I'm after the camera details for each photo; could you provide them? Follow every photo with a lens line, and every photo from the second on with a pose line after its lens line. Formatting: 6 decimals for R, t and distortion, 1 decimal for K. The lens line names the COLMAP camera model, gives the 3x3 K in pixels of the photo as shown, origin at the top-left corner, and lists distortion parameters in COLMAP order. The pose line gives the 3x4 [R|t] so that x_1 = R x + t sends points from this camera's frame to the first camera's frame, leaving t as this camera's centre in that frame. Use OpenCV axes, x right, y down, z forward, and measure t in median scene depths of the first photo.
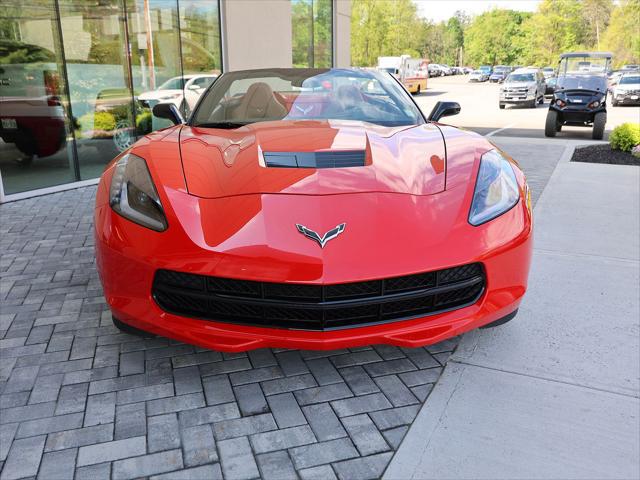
lens RADIAL K [[546.8, 0, 326.7], [0, 546.8, 230.1], [0, 0, 1]] dist [-0.096750, 0.106337]
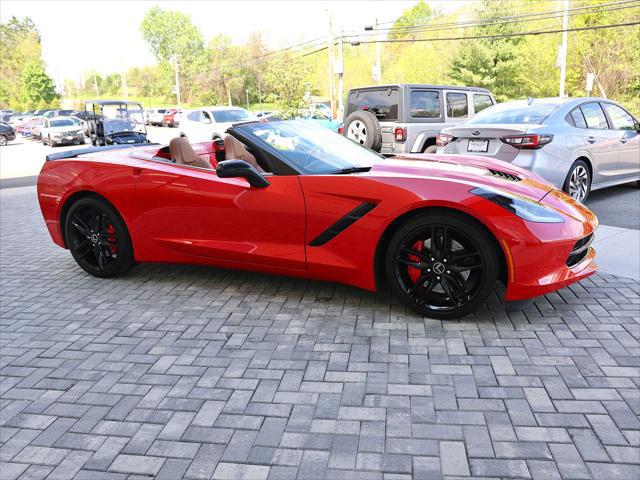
lens RADIAL K [[500.5, 0, 324.2], [0, 500.5, 242.0], [0, 0, 1]] dist [-0.083469, 0.060662]
pose [[0.441426, -0.237967, 0.865167, -1.022363], [0.266811, 0.955391, 0.126651, -0.171284], [-0.856712, 0.174929, 0.485227, 0.482095]]
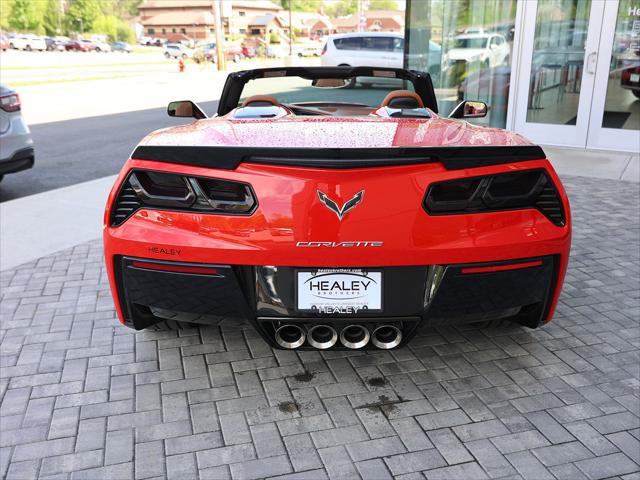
lens RADIAL K [[625.3, 0, 330.8], [0, 625.3, 238.5], [0, 0, 1]] dist [-0.052878, 0.080601]
pose [[-0.999315, -0.006335, 0.036467, -0.086577], [0.014180, 0.844560, 0.535273, -0.637700], [-0.034189, 0.535423, -0.843891, 2.126053]]
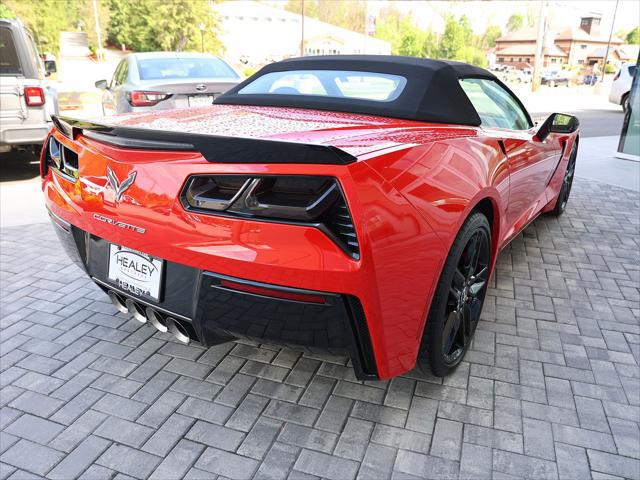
lens RADIAL K [[490.5, 0, 324.2], [0, 490.5, 241.6], [0, 0, 1]] dist [-0.093289, 0.062601]
pose [[-0.802151, -0.210896, 0.558638, -0.467041], [0.143064, 0.840426, 0.522702, -0.518889], [-0.579730, 0.499207, -0.643977, 1.834174]]
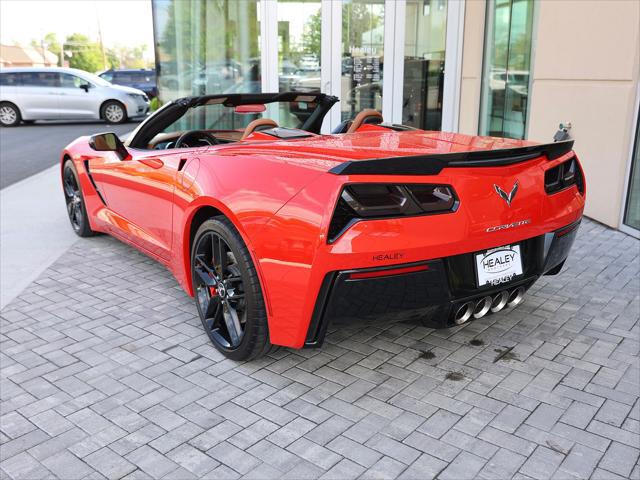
lens RADIAL K [[598.8, 0, 328.5], [0, 598.8, 224.7], [0, 0, 1]] dist [-0.093616, 0.153915]
pose [[-0.841676, 0.134110, -0.523063, 0.449712], [-0.134754, 0.885854, 0.443964, -0.604425], [0.522898, 0.444159, -0.727530, 2.036243]]
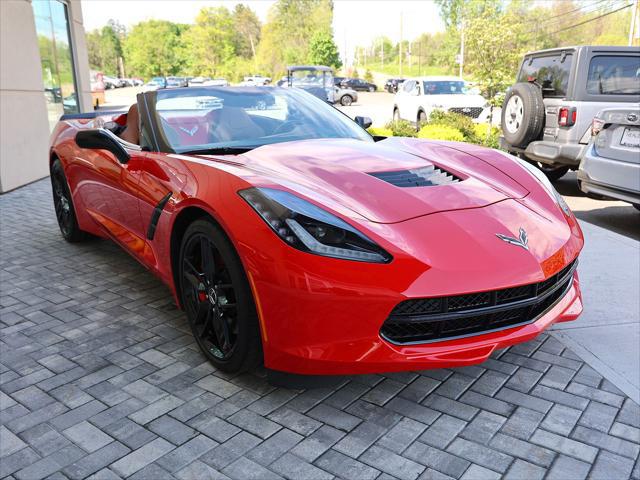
lens RADIAL K [[563.7, 0, 329.6], [0, 563.7, 225.0], [0, 0, 1]] dist [-0.101294, 0.114100]
pose [[0.831081, -0.133444, 0.539904, -0.483190], [0.152440, 0.988266, 0.009608, -0.046706], [-0.534851, 0.074318, 0.841672, 0.115461]]
